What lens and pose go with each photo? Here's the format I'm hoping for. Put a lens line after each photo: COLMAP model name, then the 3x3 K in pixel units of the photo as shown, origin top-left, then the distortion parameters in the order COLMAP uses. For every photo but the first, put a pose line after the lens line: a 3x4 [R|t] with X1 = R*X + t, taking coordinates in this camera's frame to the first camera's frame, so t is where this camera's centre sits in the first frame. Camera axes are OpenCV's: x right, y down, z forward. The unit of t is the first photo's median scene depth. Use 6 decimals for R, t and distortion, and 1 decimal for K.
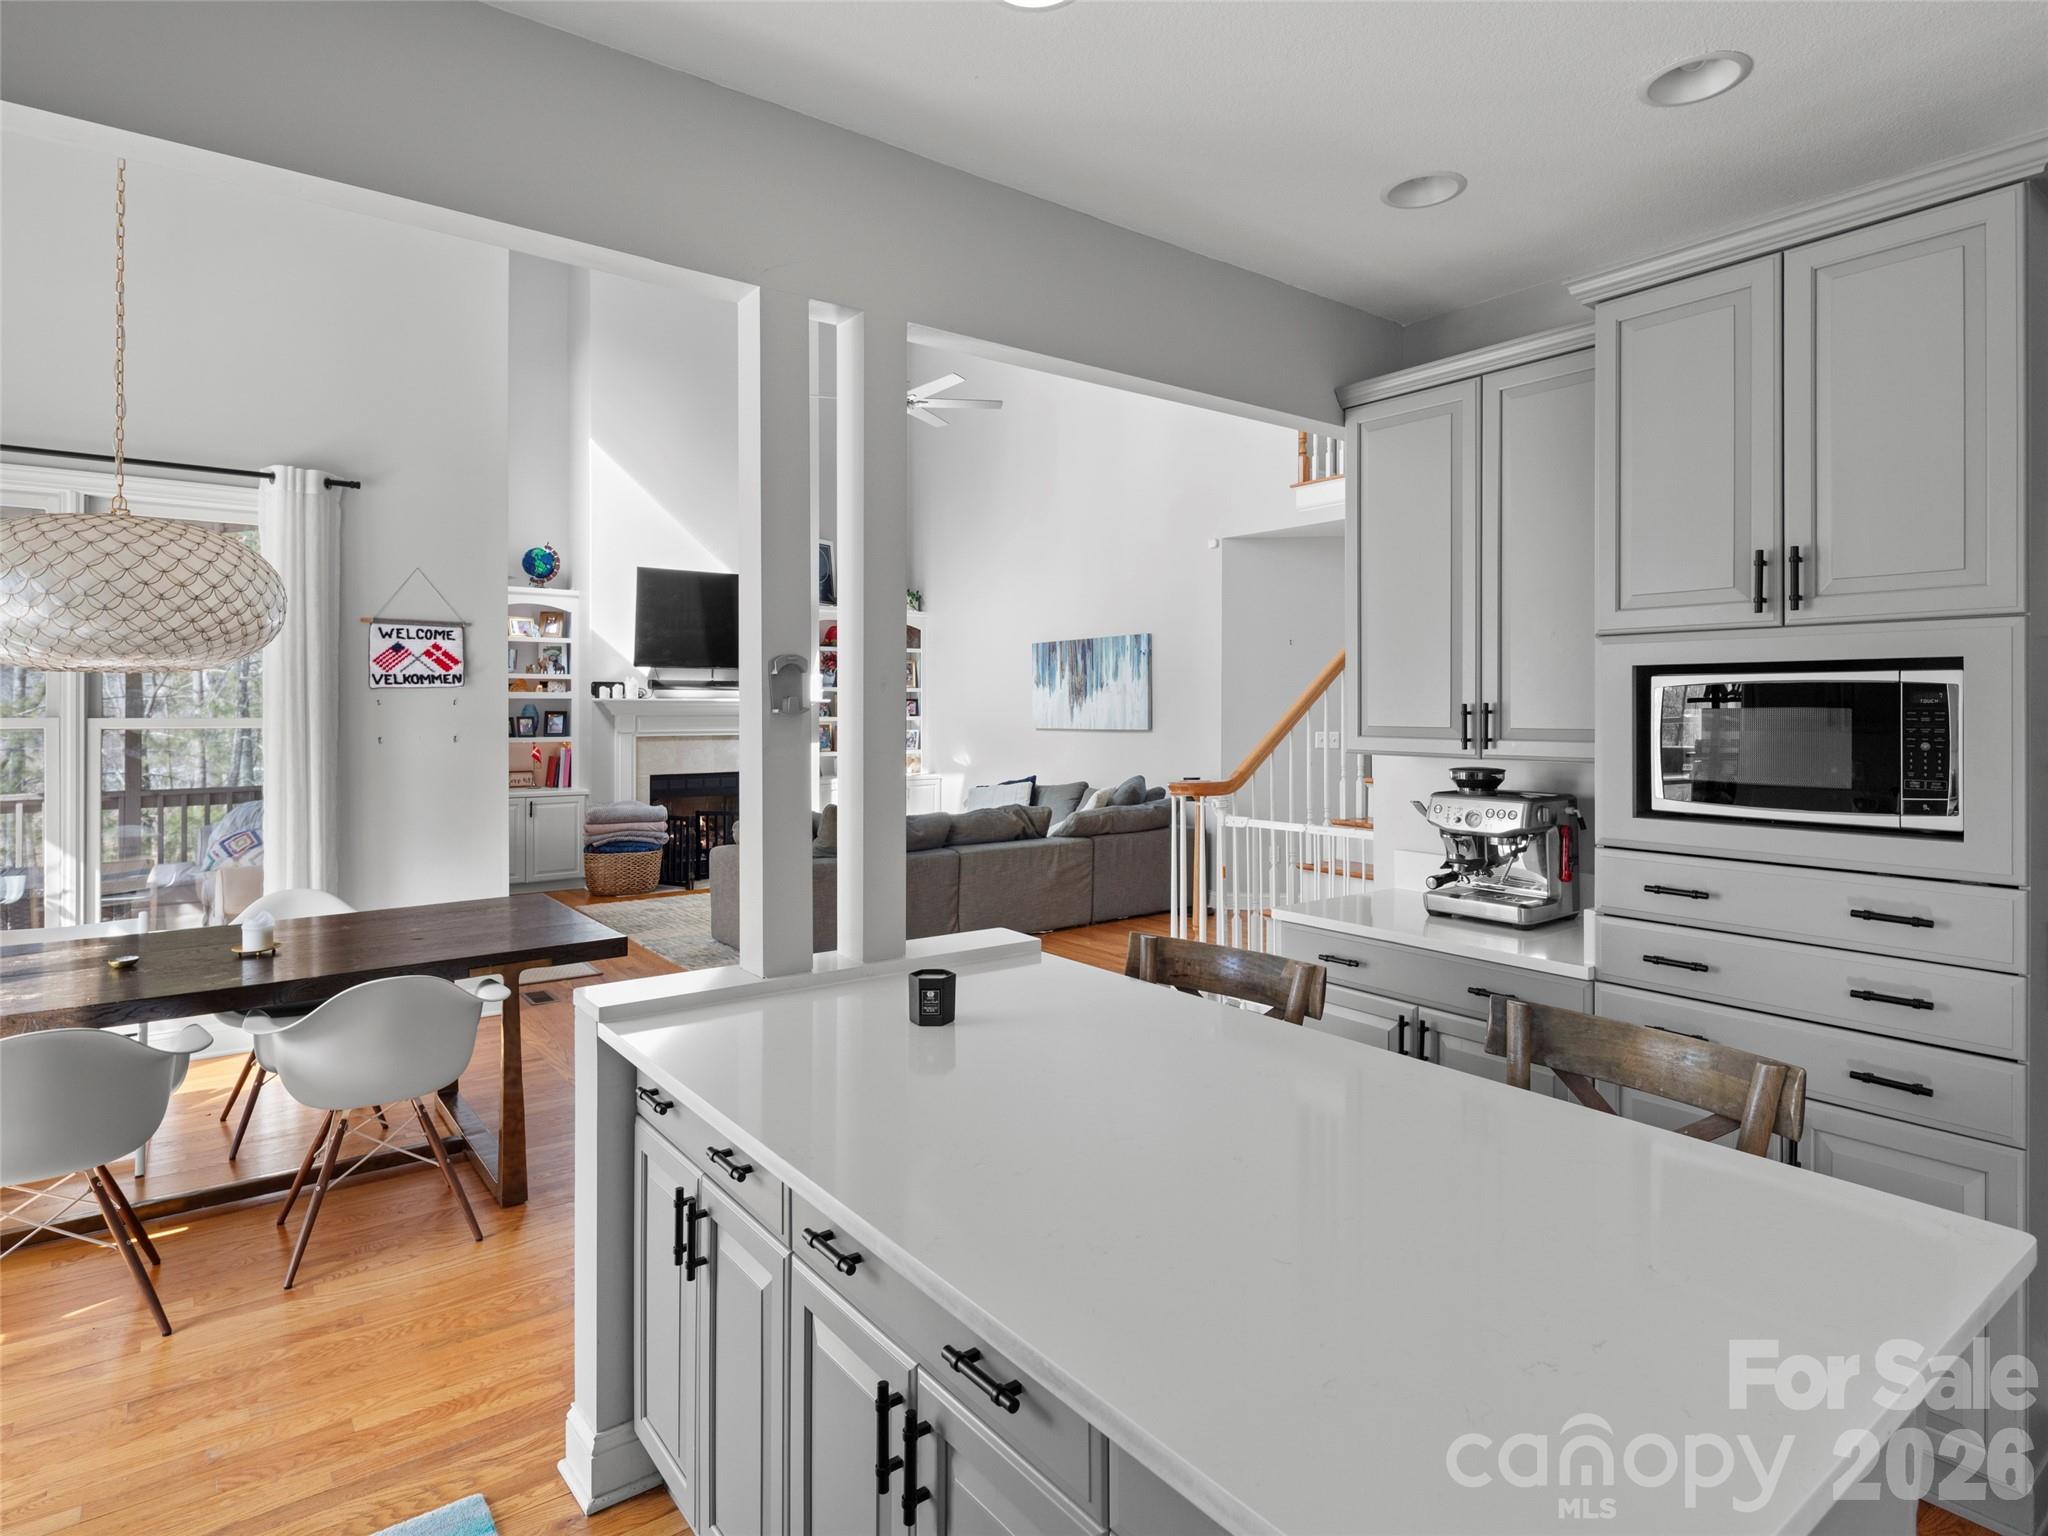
lens RADIAL K [[1130.2, 0, 1040.0], [0, 1130.2, 717.9], [0, 0, 1]] dist [0.008661, -0.007229]
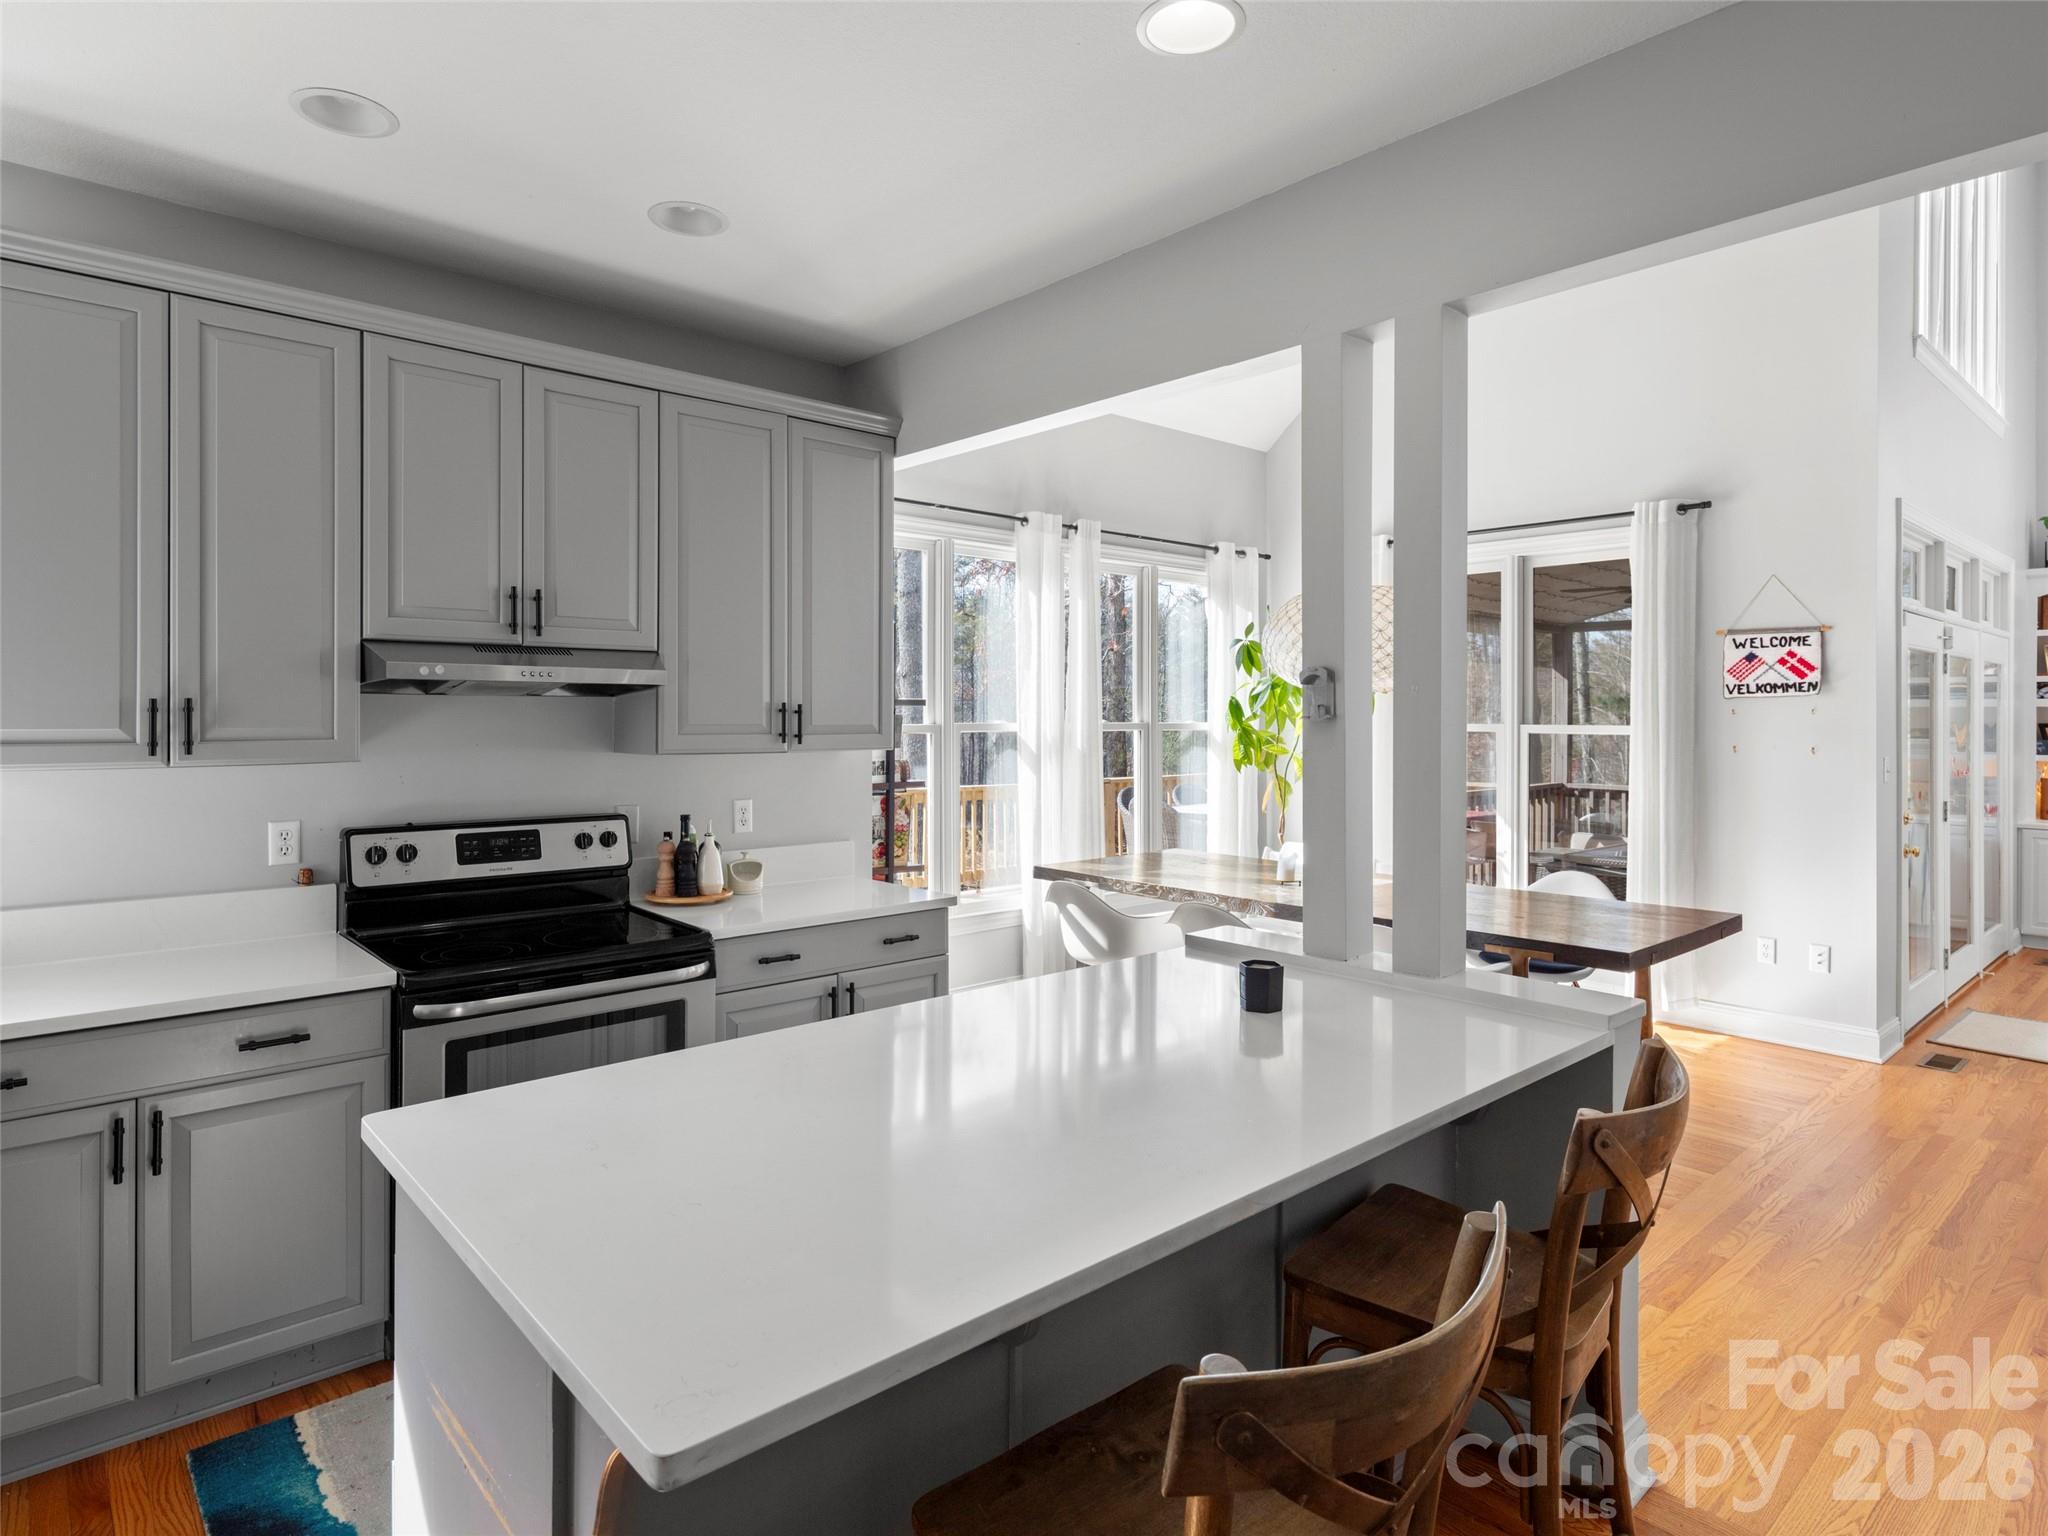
lens RADIAL K [[1130.2, 0, 1026.3], [0, 1130.2, 757.7], [0, 0, 1]] dist [0.008661, -0.007229]
pose [[0.088037, 0.035644, -0.995479, 0.379420], [-0.010687, 0.999336, 0.034837, -0.001194], [0.996060, 0.007572, 0.088359, 0.271887]]
